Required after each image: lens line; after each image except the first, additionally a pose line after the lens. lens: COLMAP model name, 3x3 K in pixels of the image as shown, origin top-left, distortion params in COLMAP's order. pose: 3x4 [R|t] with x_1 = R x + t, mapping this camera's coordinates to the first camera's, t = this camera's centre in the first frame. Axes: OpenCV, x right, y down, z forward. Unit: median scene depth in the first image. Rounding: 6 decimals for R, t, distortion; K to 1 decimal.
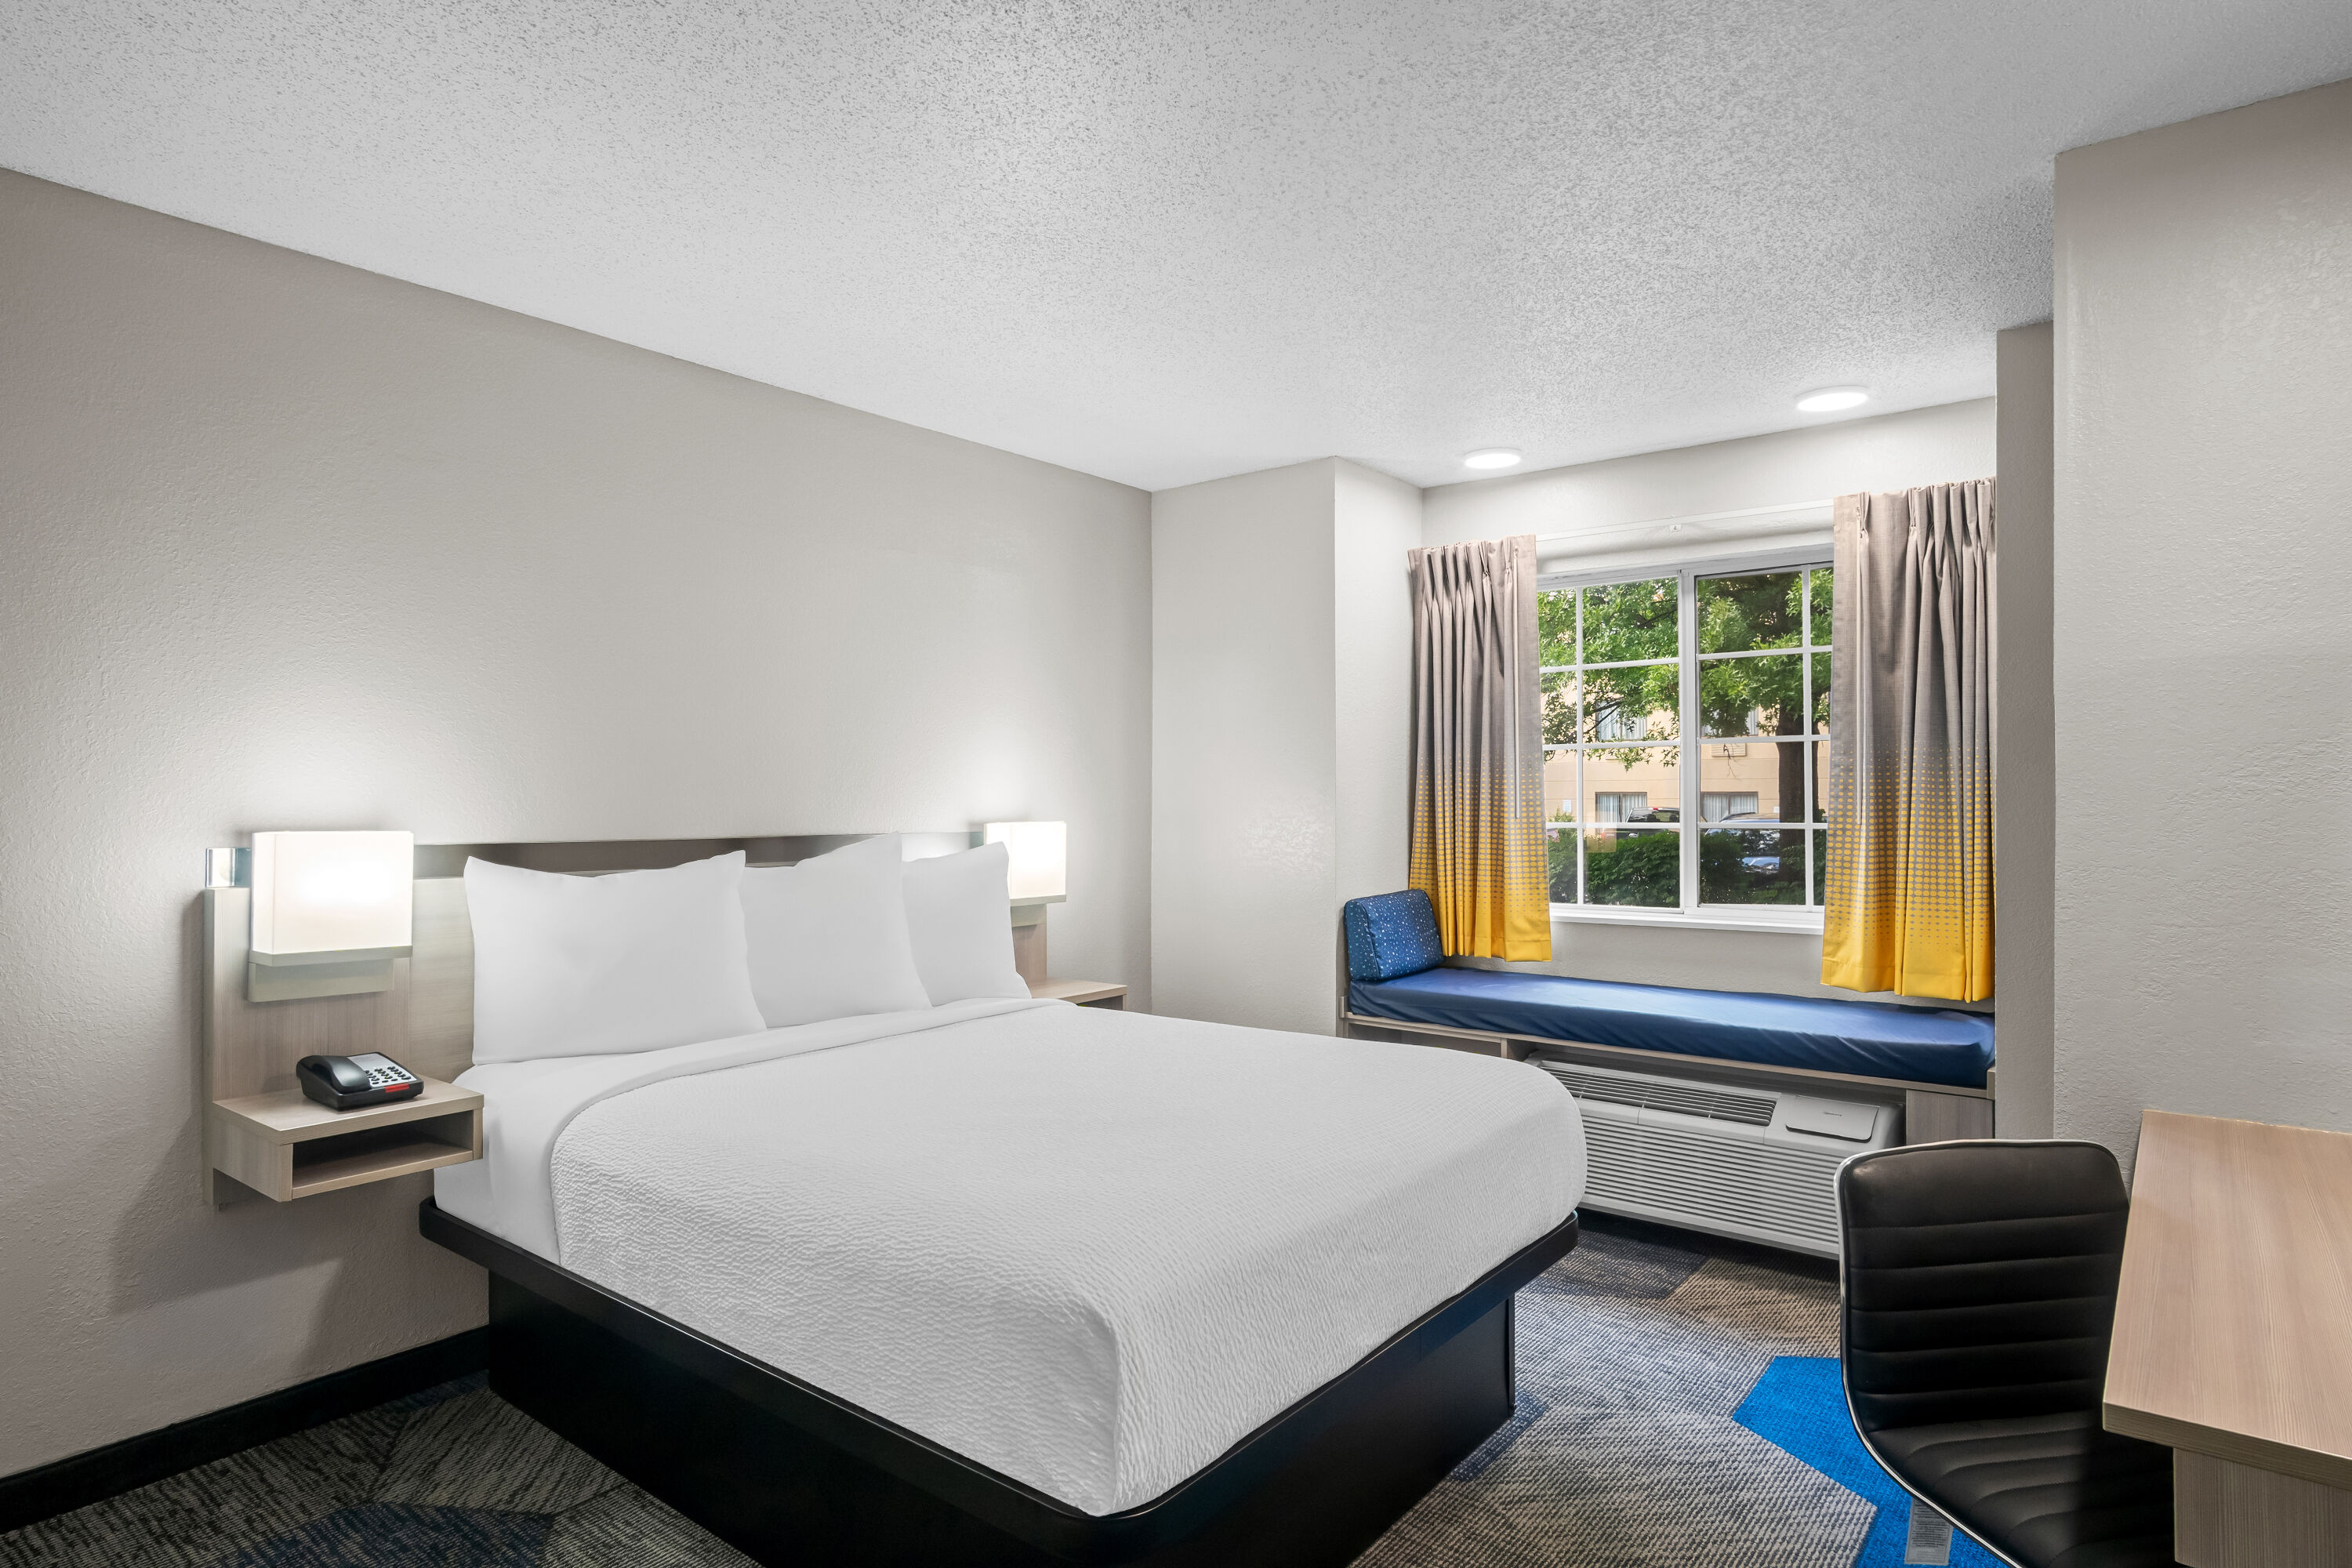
lens RADIAL K [[1284.7, 0, 1166.6], [0, 1284.7, 777.0], [0, 0, 1]] dist [-0.014006, 0.002246]
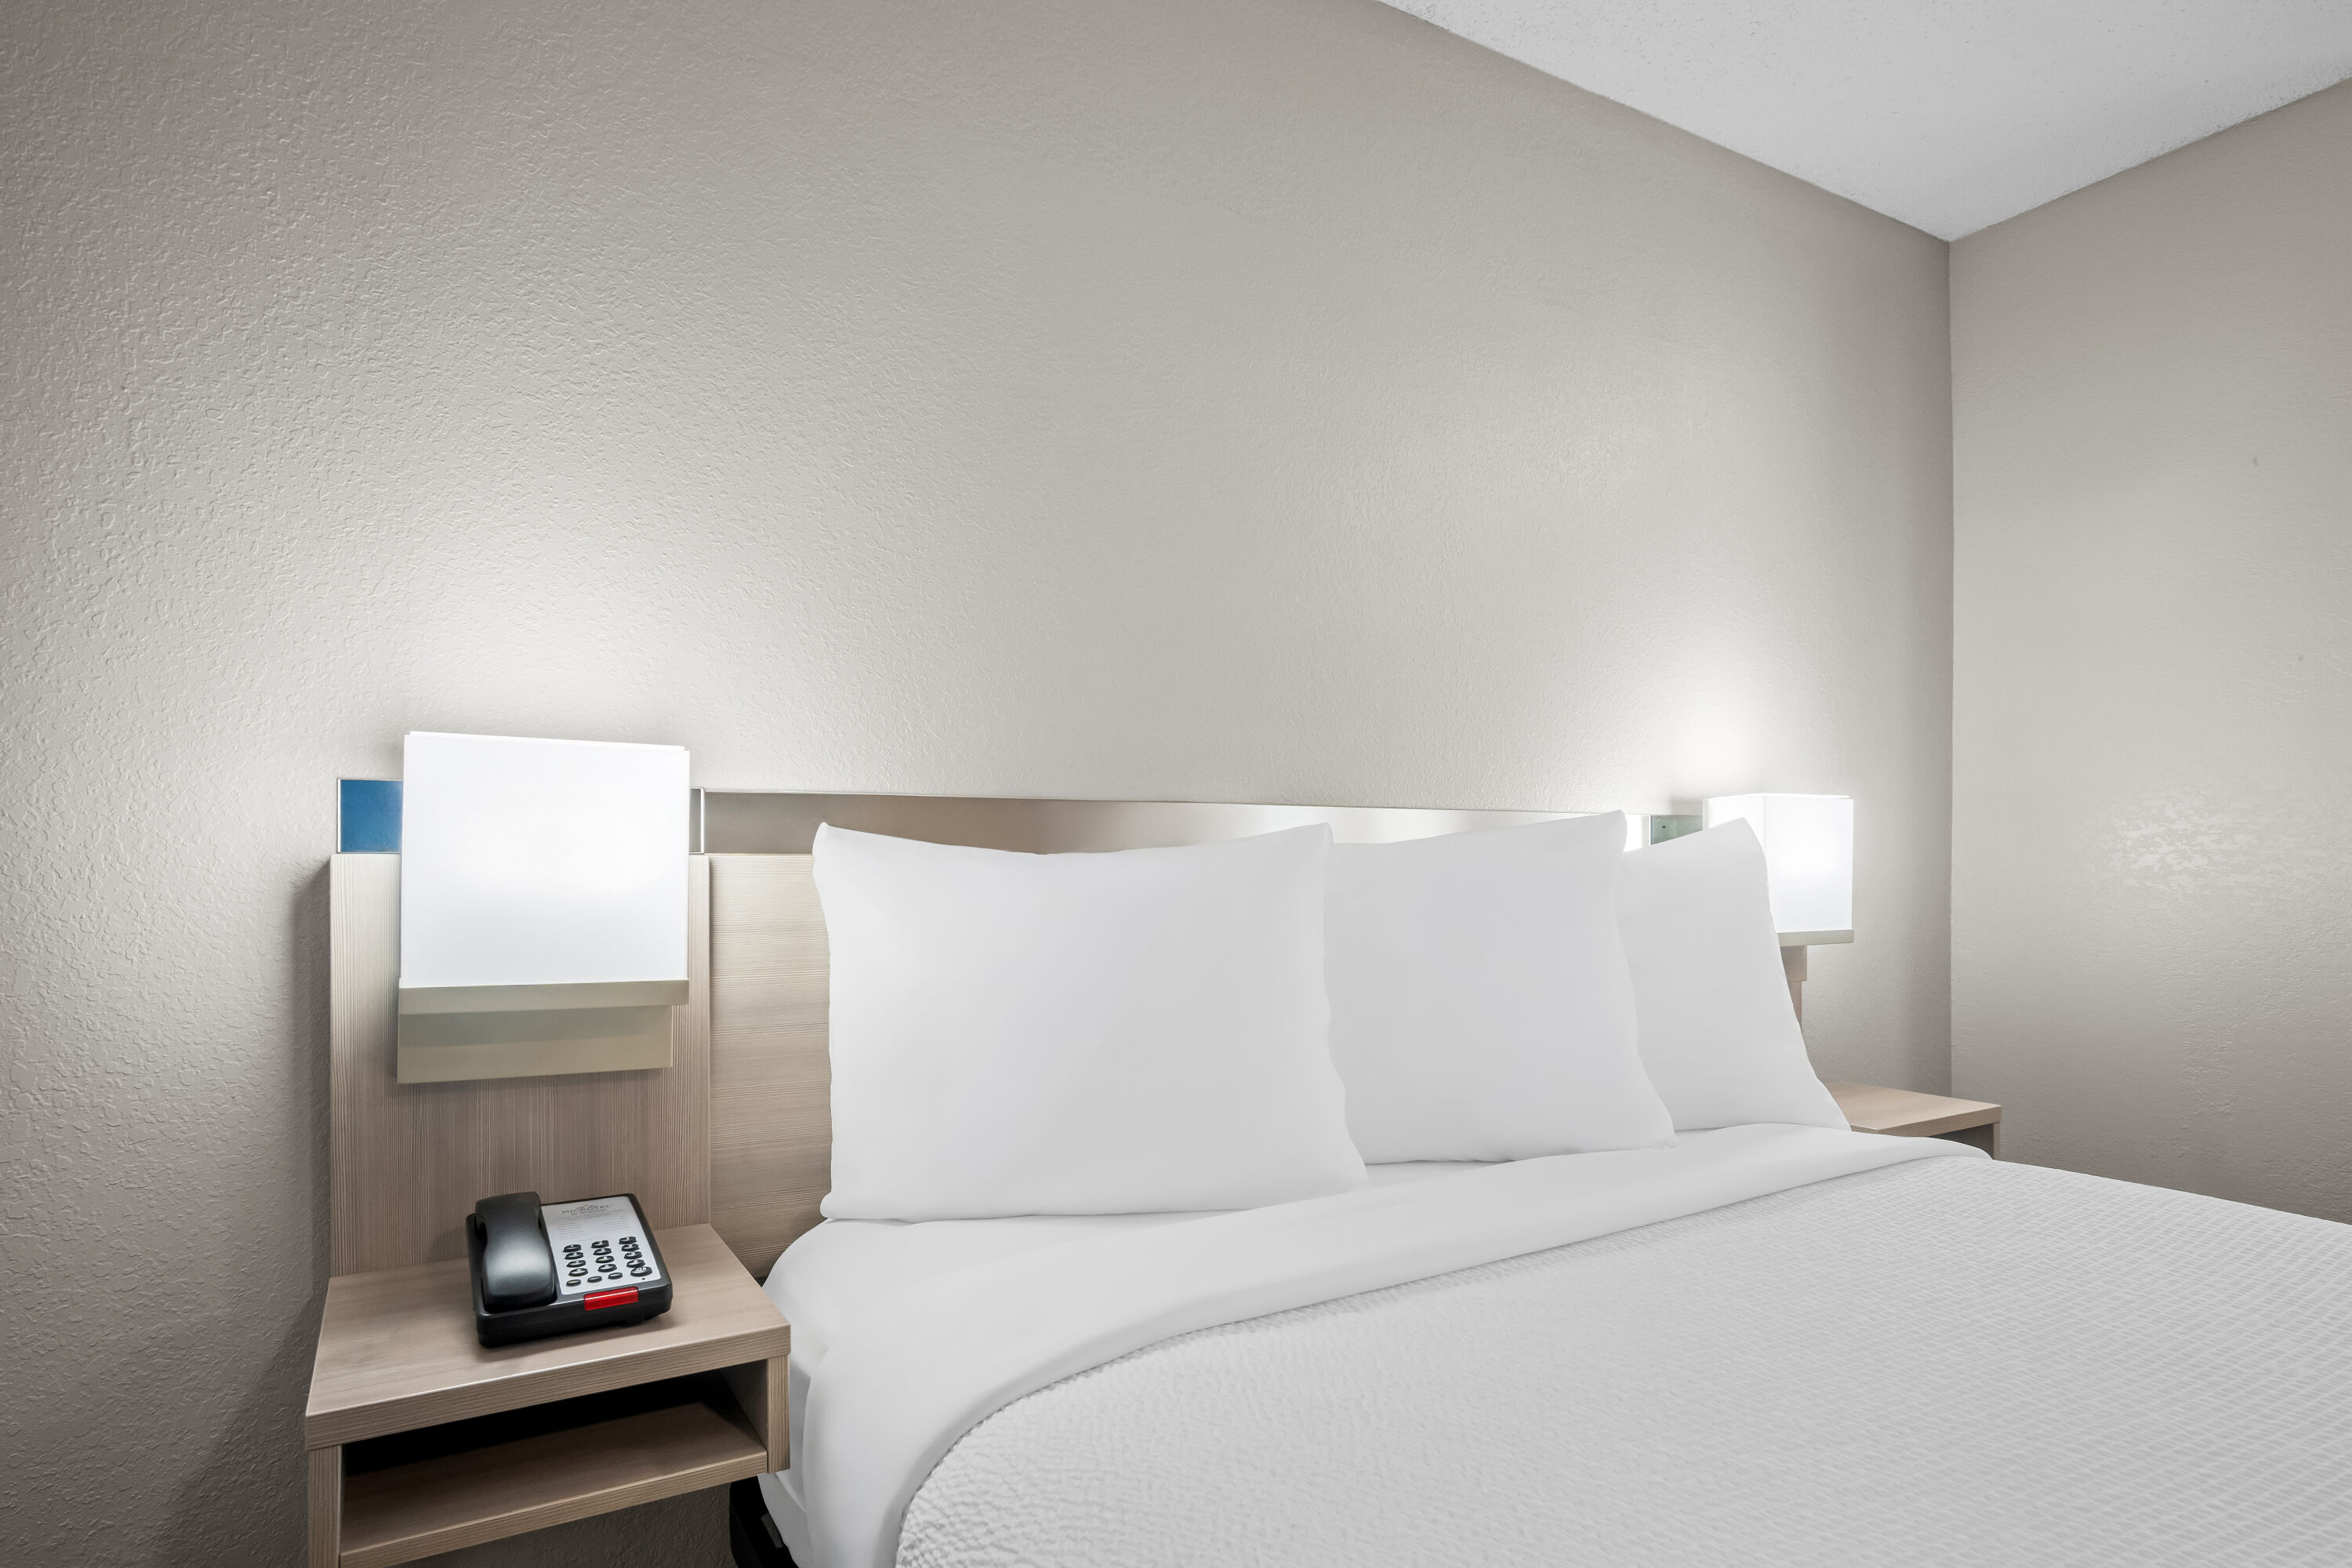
lens RADIAL K [[1284.7, 0, 1179.6], [0, 1284.7, 797.2], [0, 0, 1]] dist [-0.014006, 0.002246]
pose [[0.934663, -0.013138, -0.355291, -0.246211], [0.004314, 0.999663, -0.025618, 0.076731], [0.355508, 0.022411, 0.934405, 0.625304]]
